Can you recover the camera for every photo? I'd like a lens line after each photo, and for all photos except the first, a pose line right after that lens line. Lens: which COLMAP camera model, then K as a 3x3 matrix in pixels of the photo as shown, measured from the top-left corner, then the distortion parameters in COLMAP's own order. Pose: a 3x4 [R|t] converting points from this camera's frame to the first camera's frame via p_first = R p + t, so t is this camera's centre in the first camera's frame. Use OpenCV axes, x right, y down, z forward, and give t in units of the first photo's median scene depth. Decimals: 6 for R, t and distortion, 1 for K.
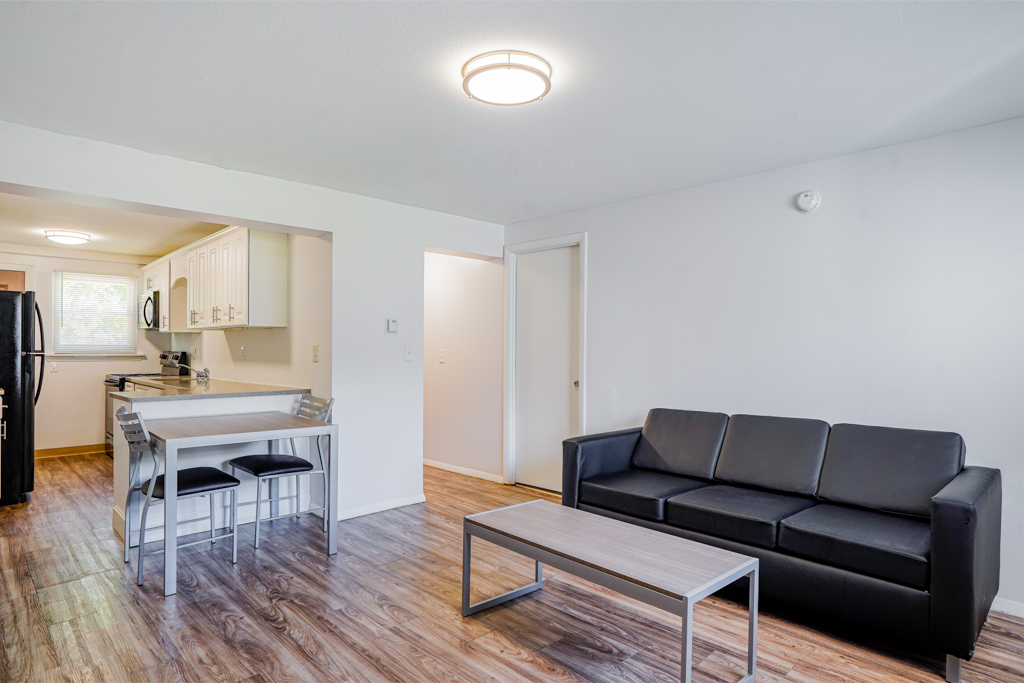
lens RADIAL K [[575.6, 0, 512.7], [0, 575.6, 378.3], [0, 0, 1]] dist [-0.036162, 0.027606]
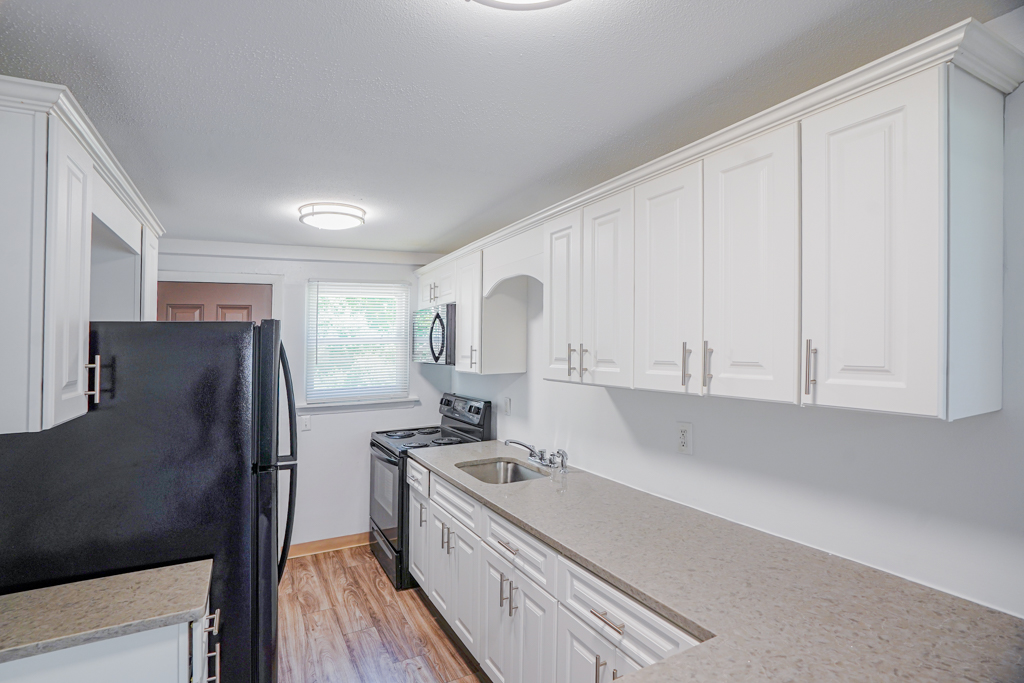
lens RADIAL K [[509.4, 0, 506.3], [0, 509.4, 341.7], [0, 0, 1]] dist [-0.066863, 0.035440]
pose [[0.958637, -0.025056, -0.283528, -0.523454], [0.010331, 0.998525, -0.053311, -0.104889], [0.284446, 0.048177, 0.957481, 0.631275]]
